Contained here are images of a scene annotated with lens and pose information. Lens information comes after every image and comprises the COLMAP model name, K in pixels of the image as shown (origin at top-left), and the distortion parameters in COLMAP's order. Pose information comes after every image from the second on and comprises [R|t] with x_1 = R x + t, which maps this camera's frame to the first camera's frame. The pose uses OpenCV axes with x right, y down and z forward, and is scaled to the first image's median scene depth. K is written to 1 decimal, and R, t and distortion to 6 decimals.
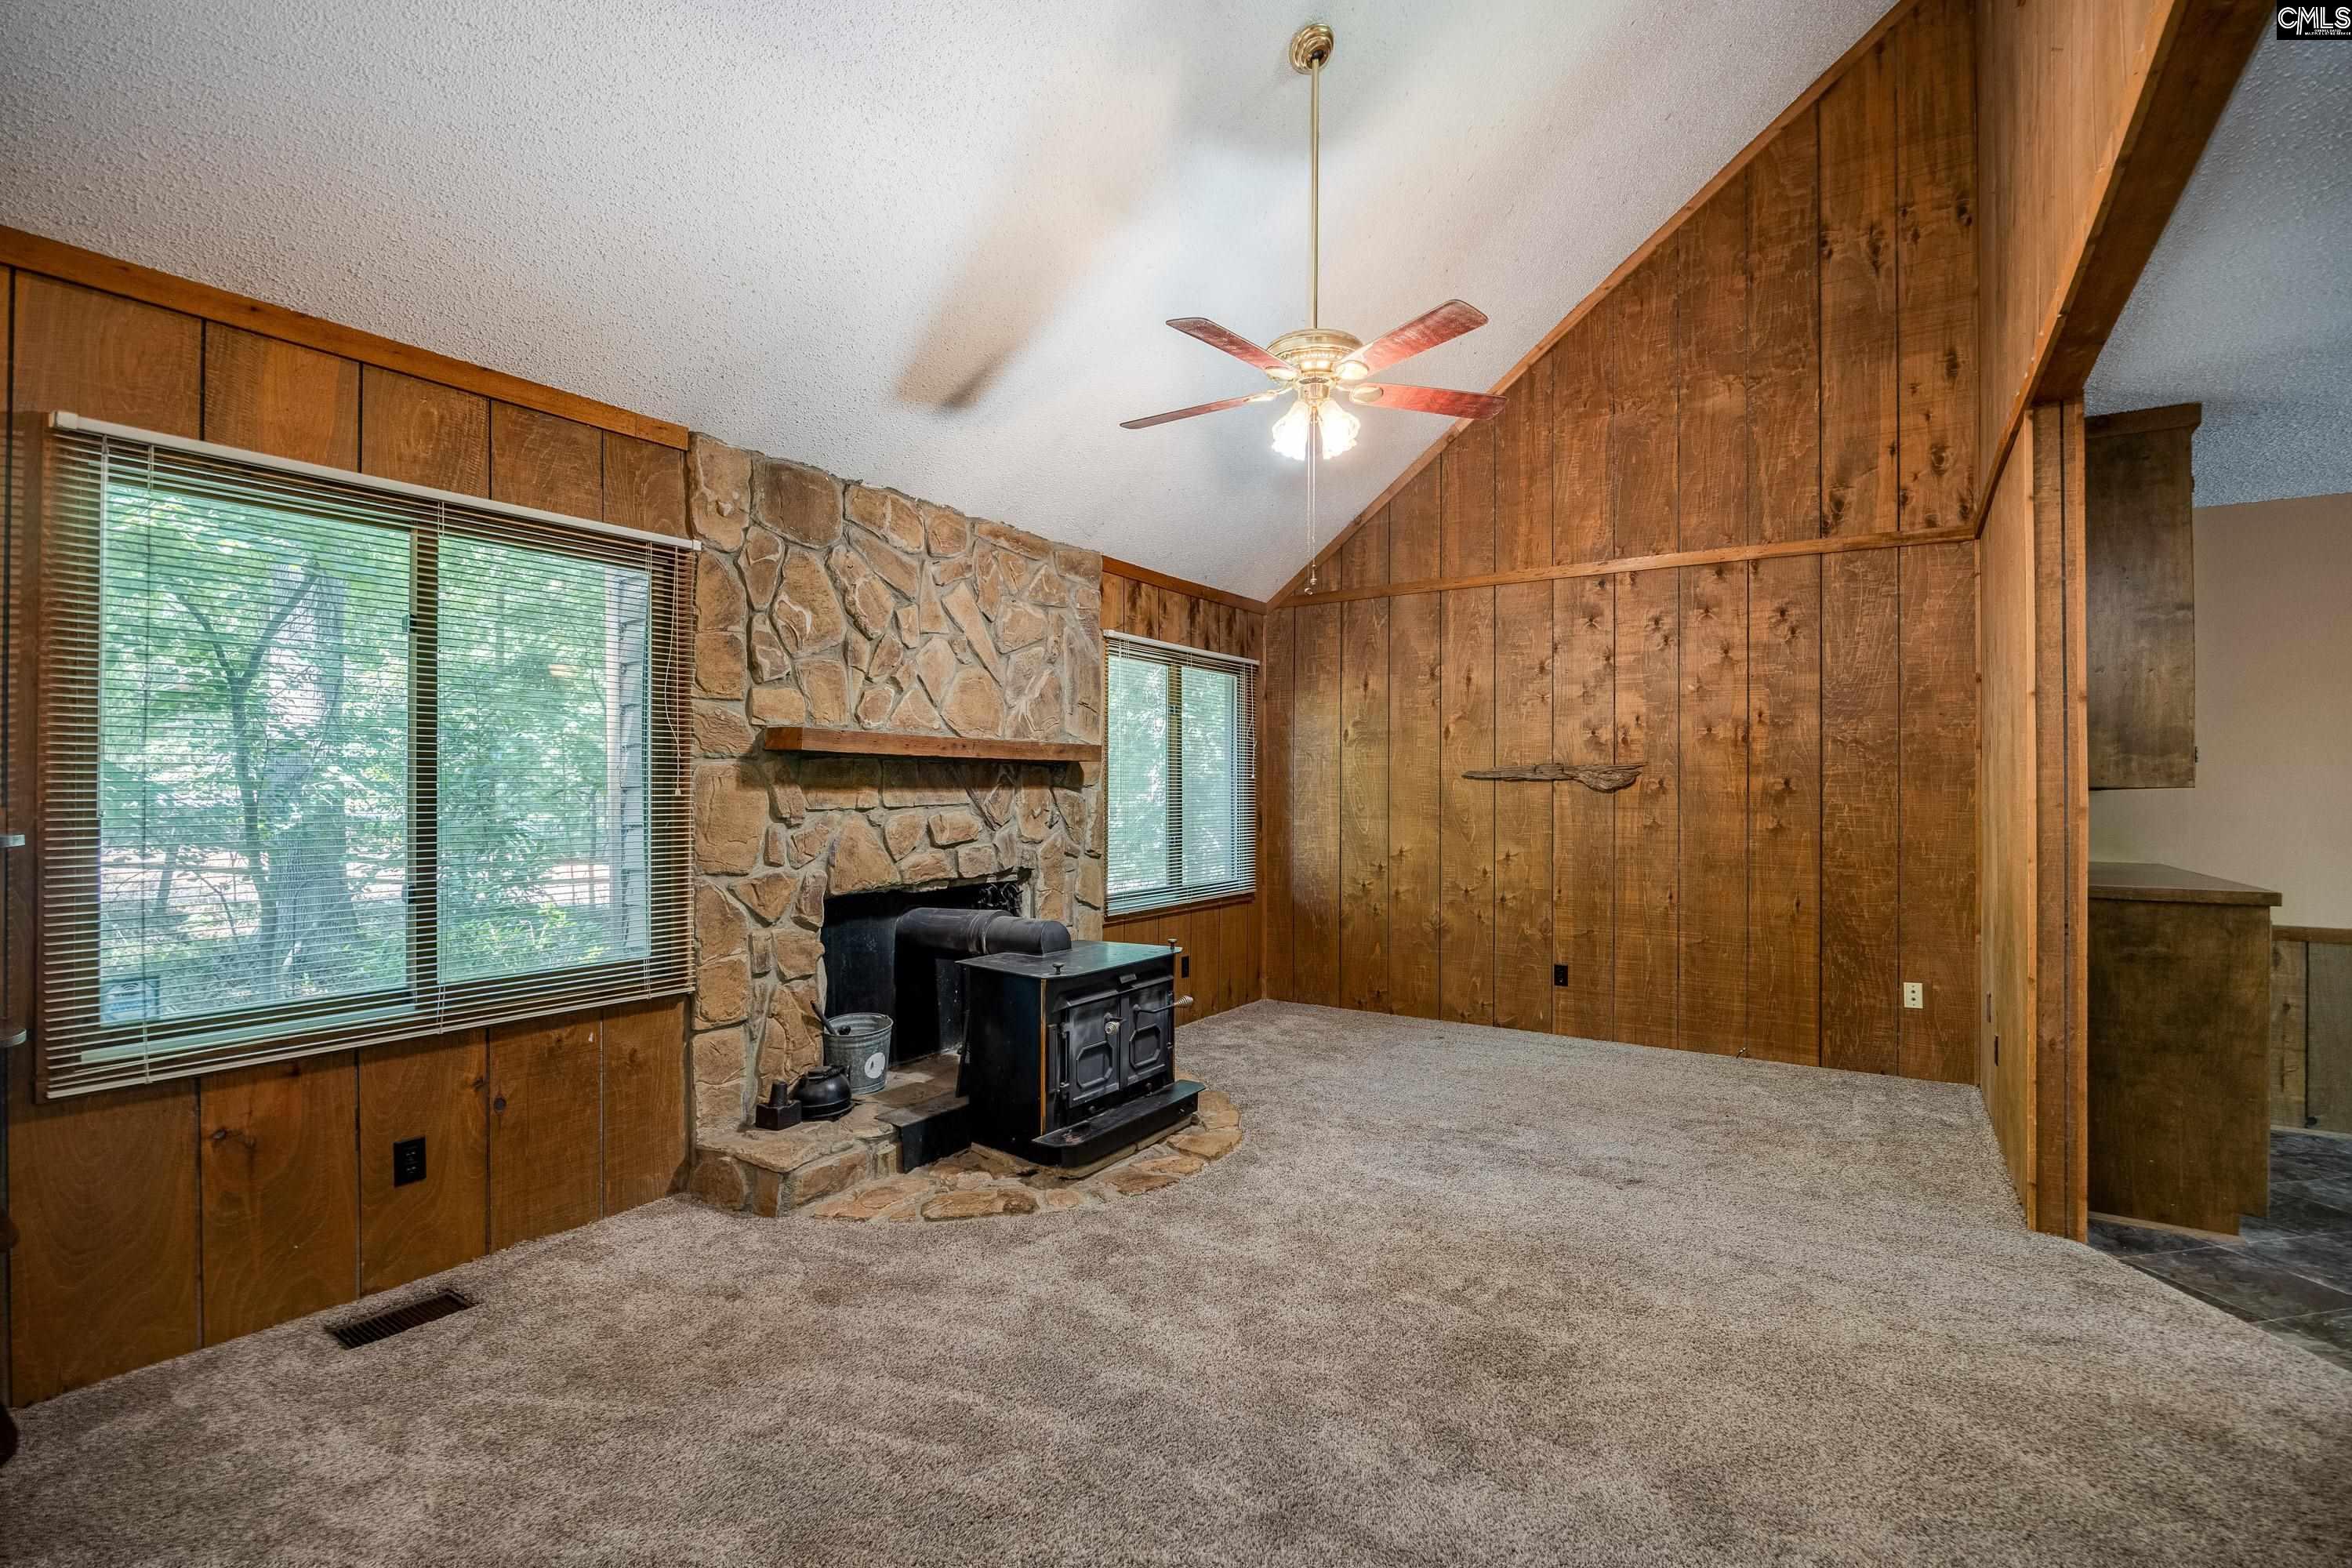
lens RADIAL K [[1041.7, 0, 1177.3], [0, 1041.7, 780.4], [0, 0, 1]] dist [-0.020592, 0.003176]
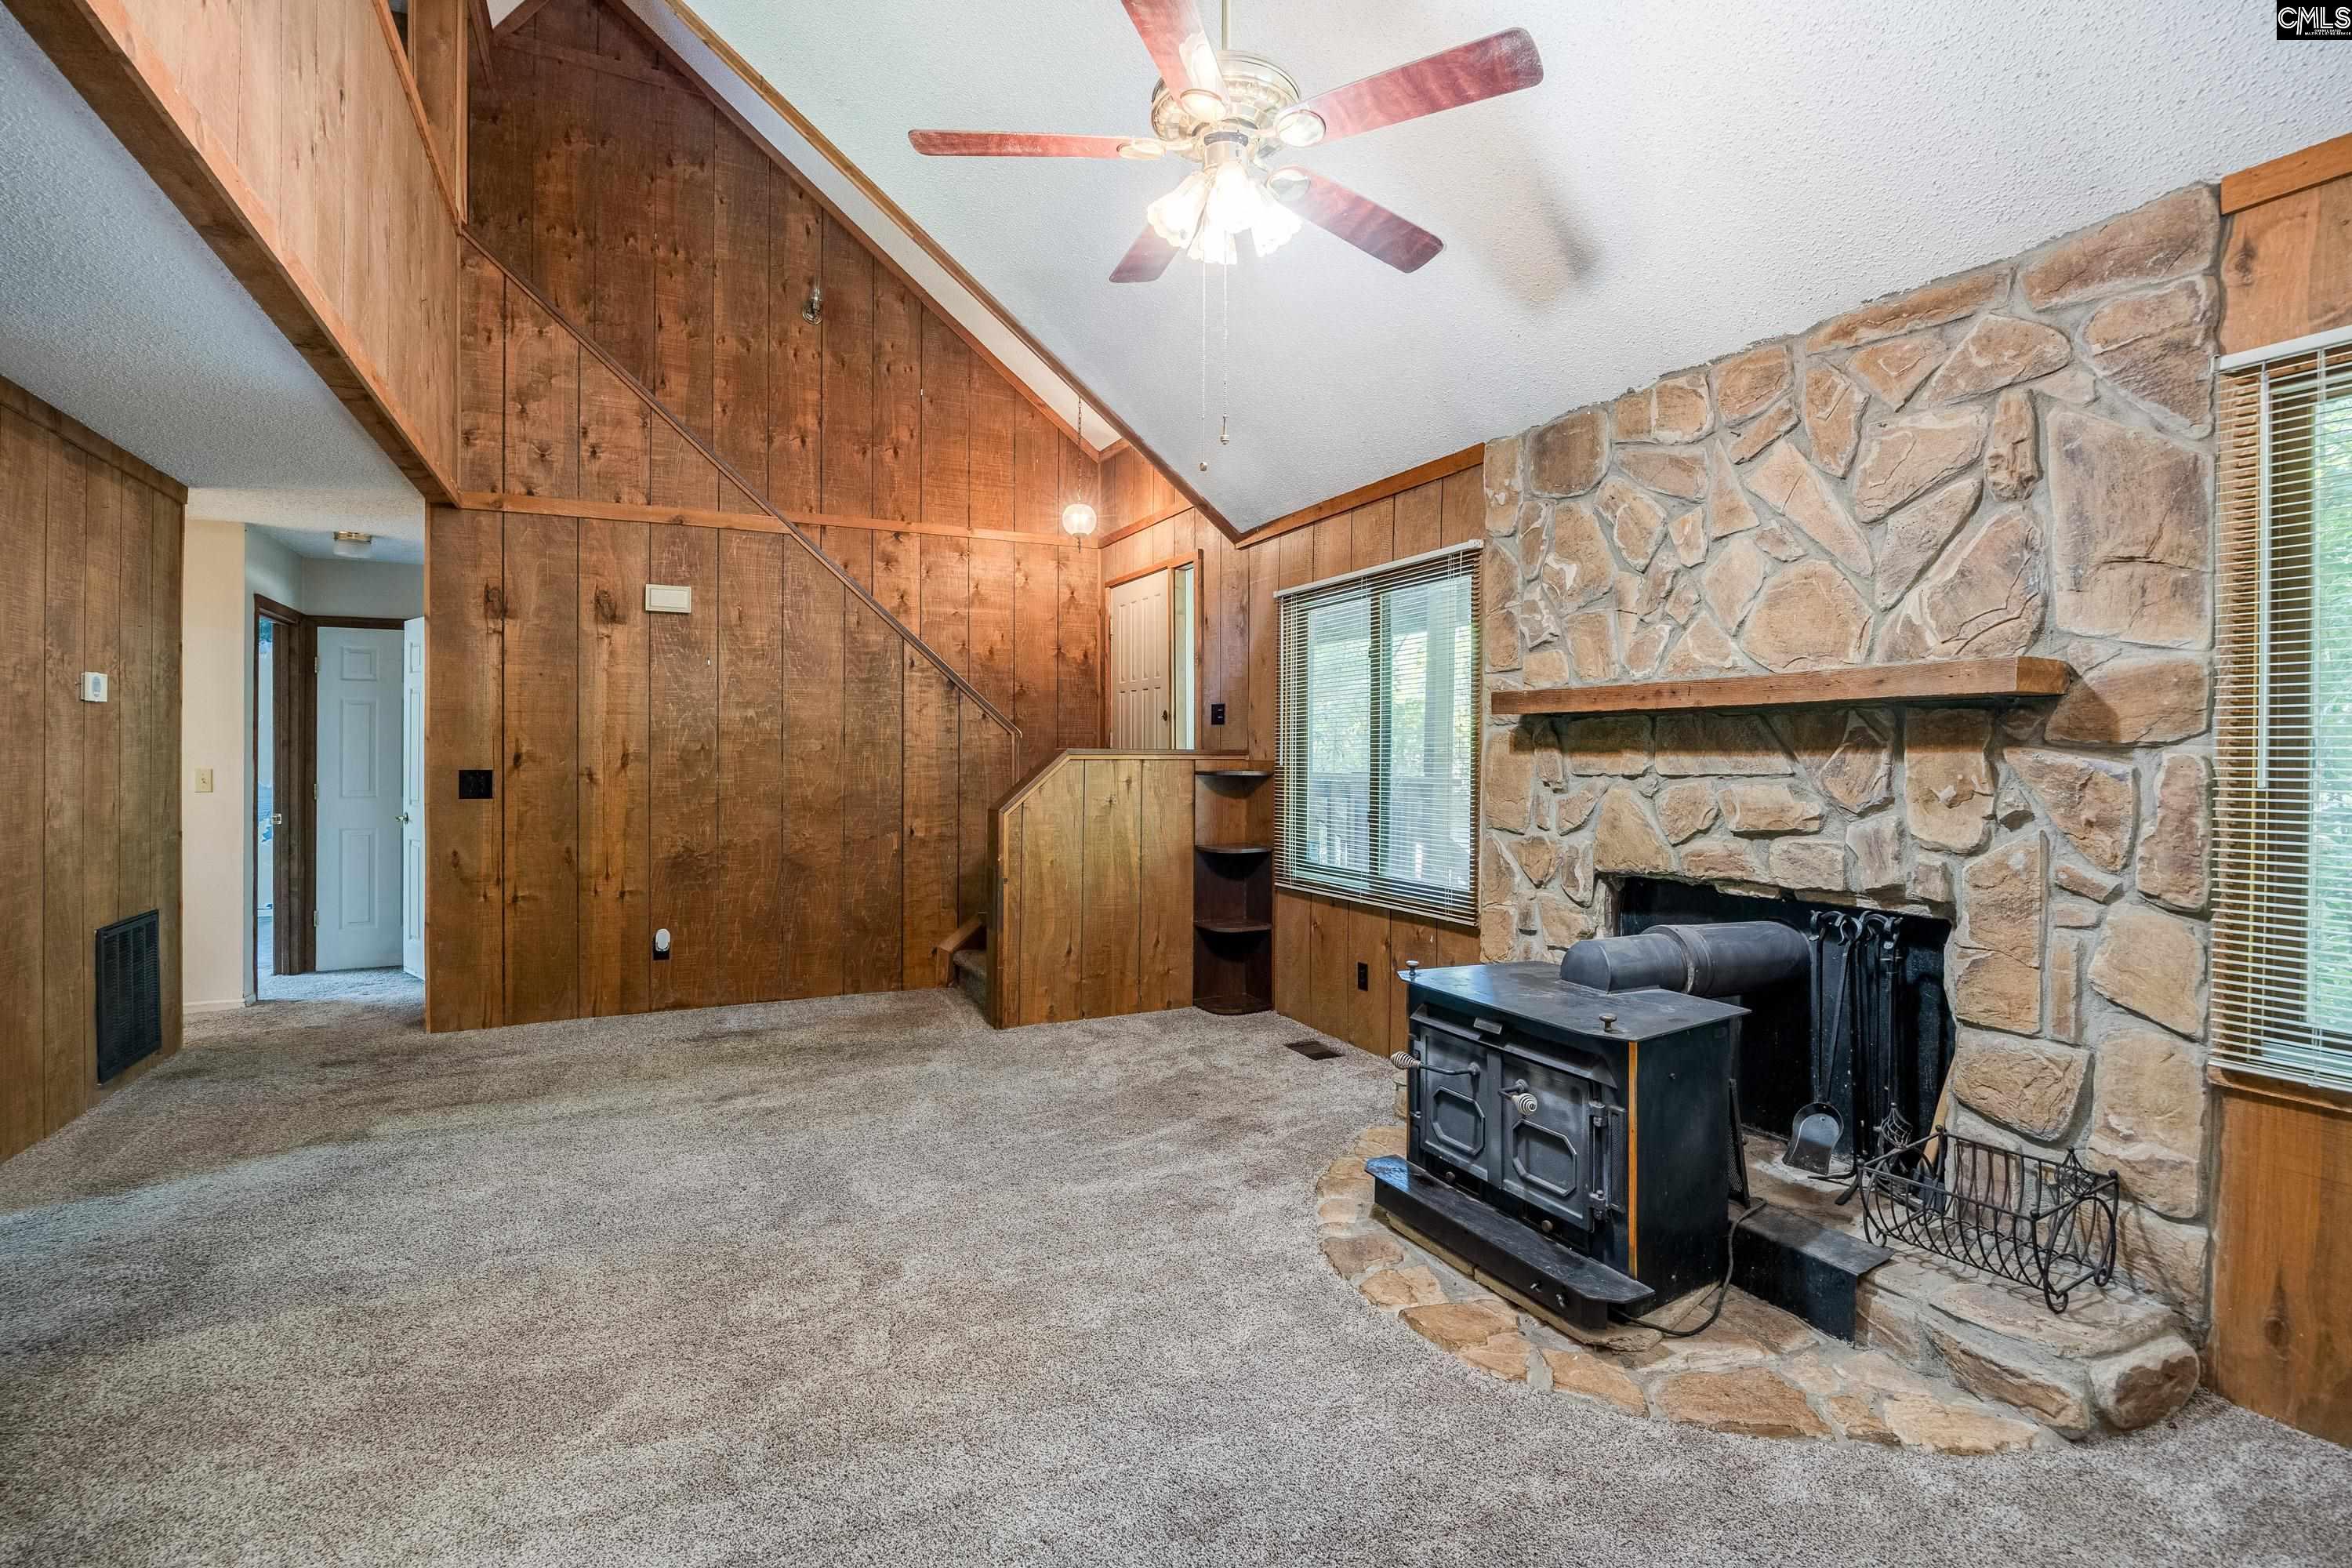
lens RADIAL K [[1077.8, 0, 1214.3], [0, 1077.8, 746.2], [0, 0, 1]] dist [-0.015121, 0.000814]
pose [[-0.467199, -0.010887, -0.884085, 0.646860], [0.002963, 0.999899, -0.013879, 0.014917], [0.884147, -0.009104, -0.467120, 1.142719]]
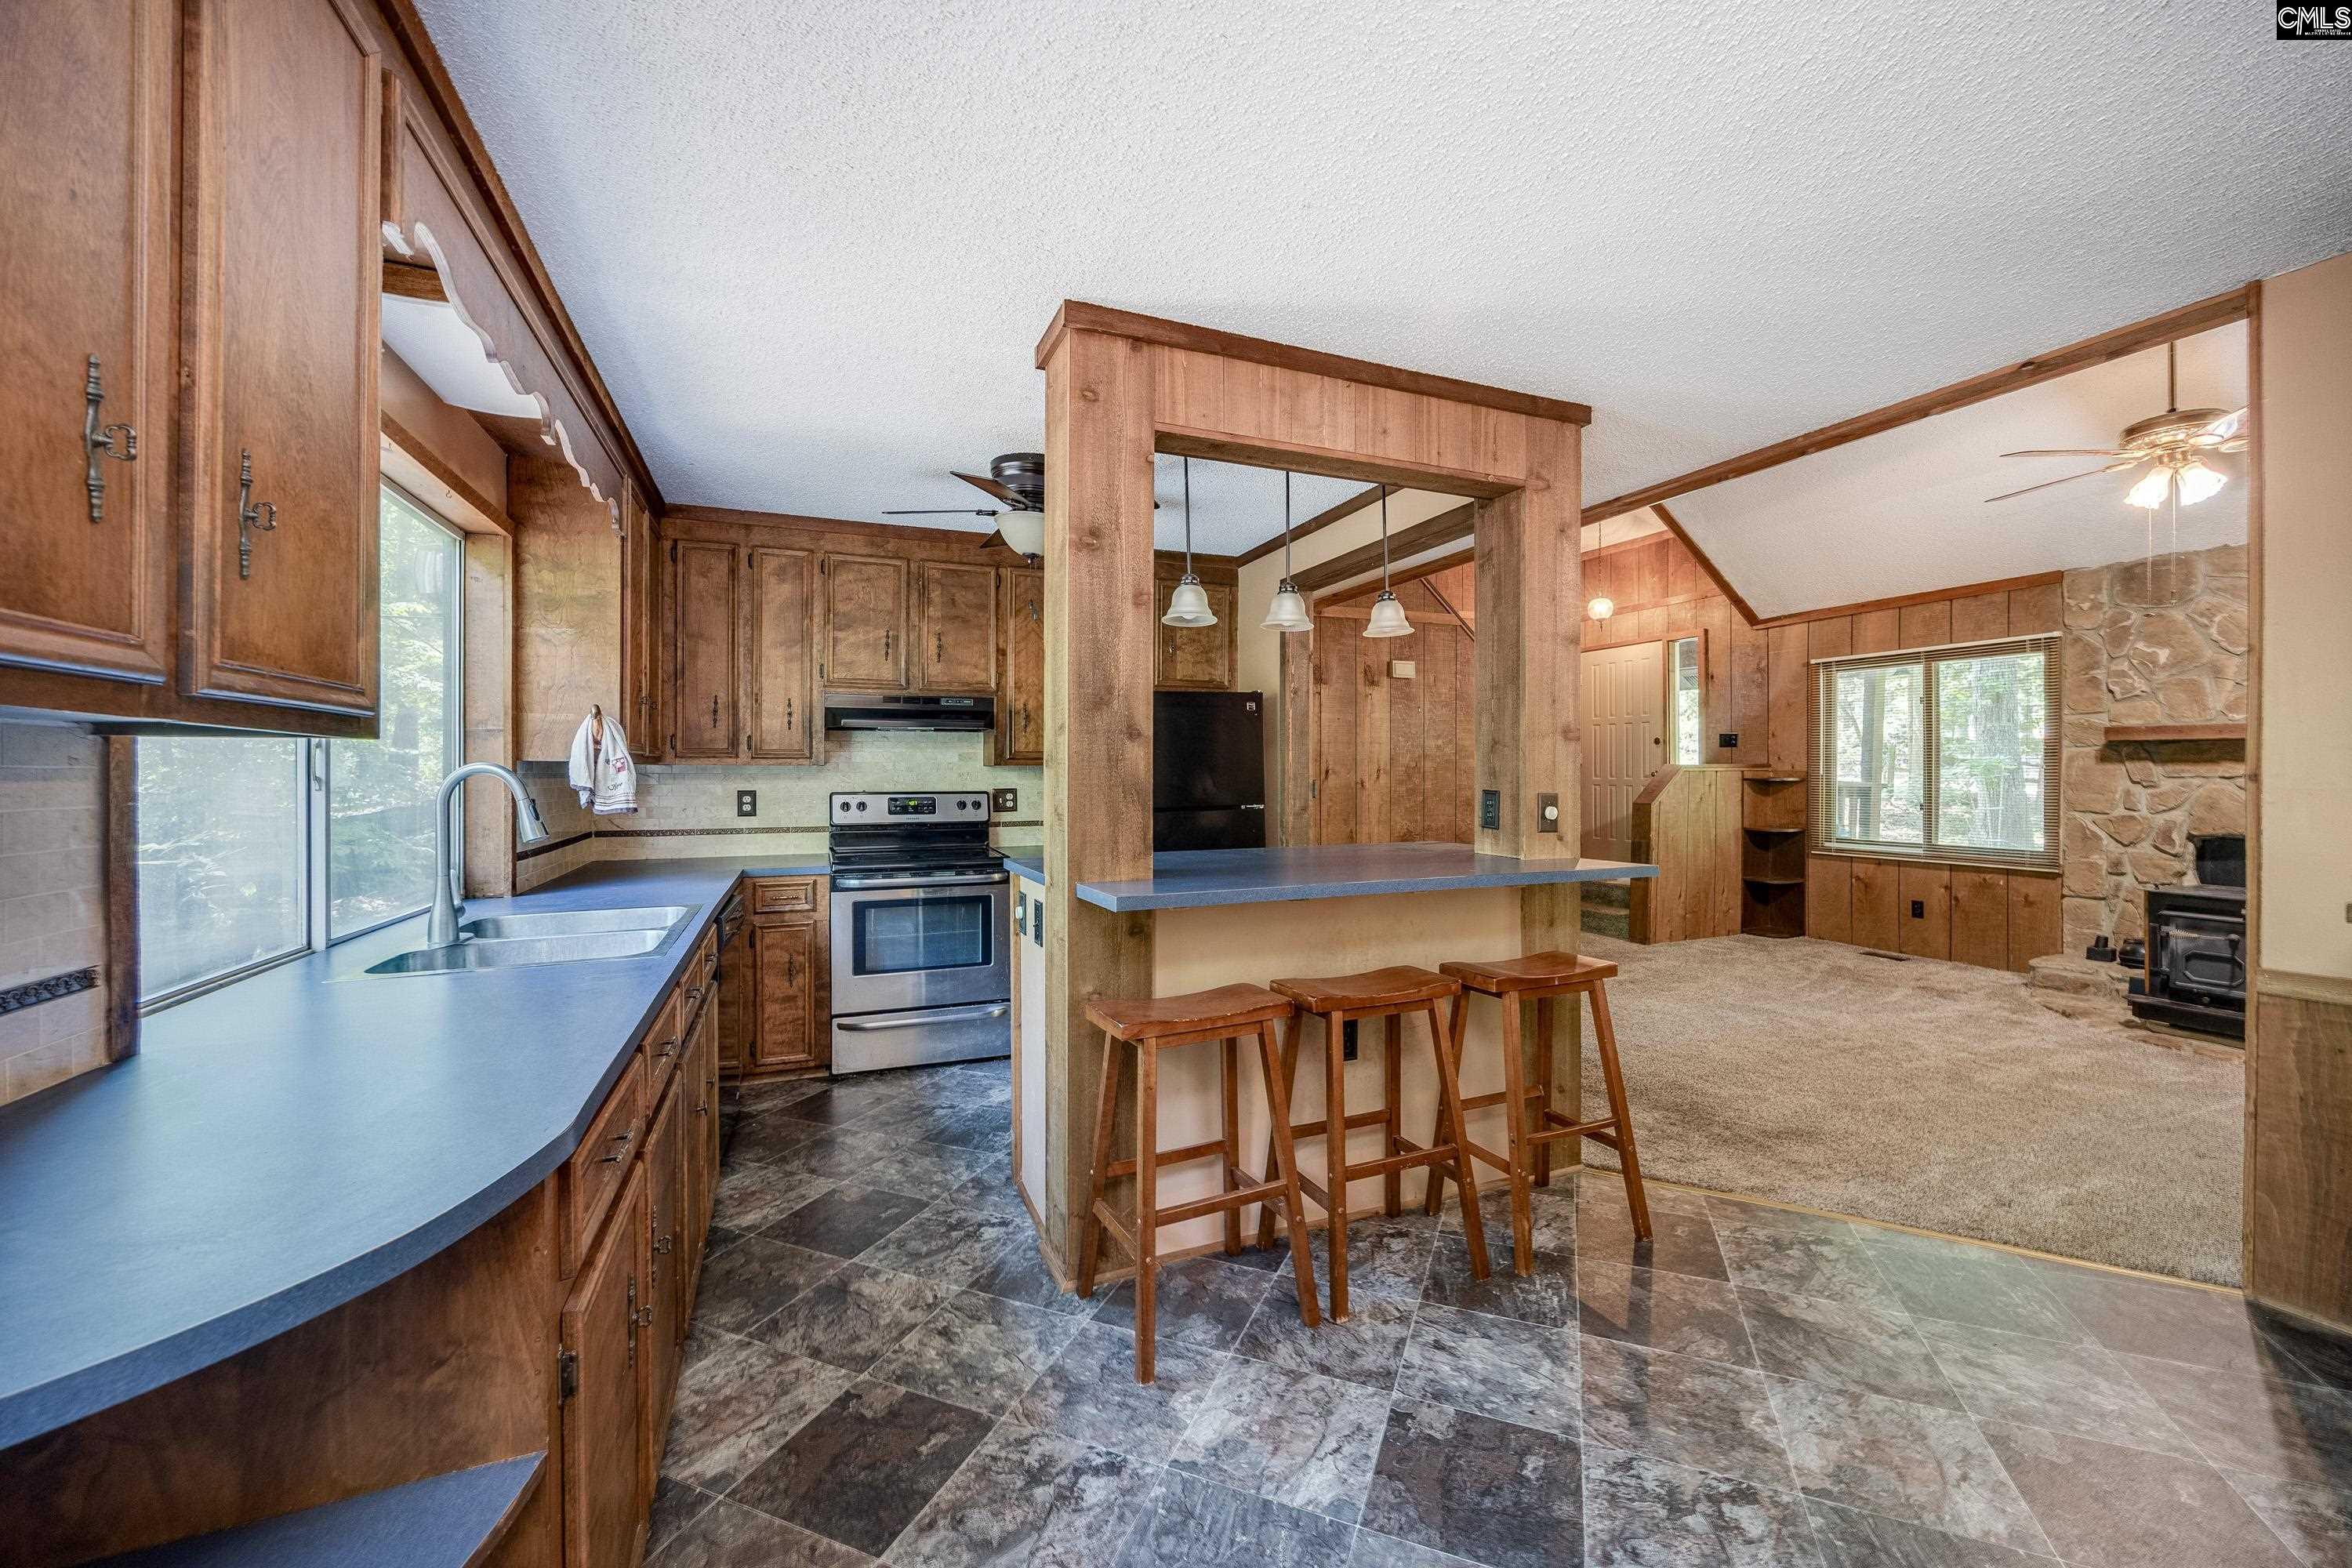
lens RADIAL K [[917.4, 0, 1170.2], [0, 917.4, 773.1], [0, 0, 1]] dist [-0.002308, 0.000166]
pose [[-0.548778, -0.000748, -0.835968, 1.569154], [0.007421, 0.999956, -0.005766, 0.019374], [0.835935, -0.009368, -0.548748, 0.495730]]
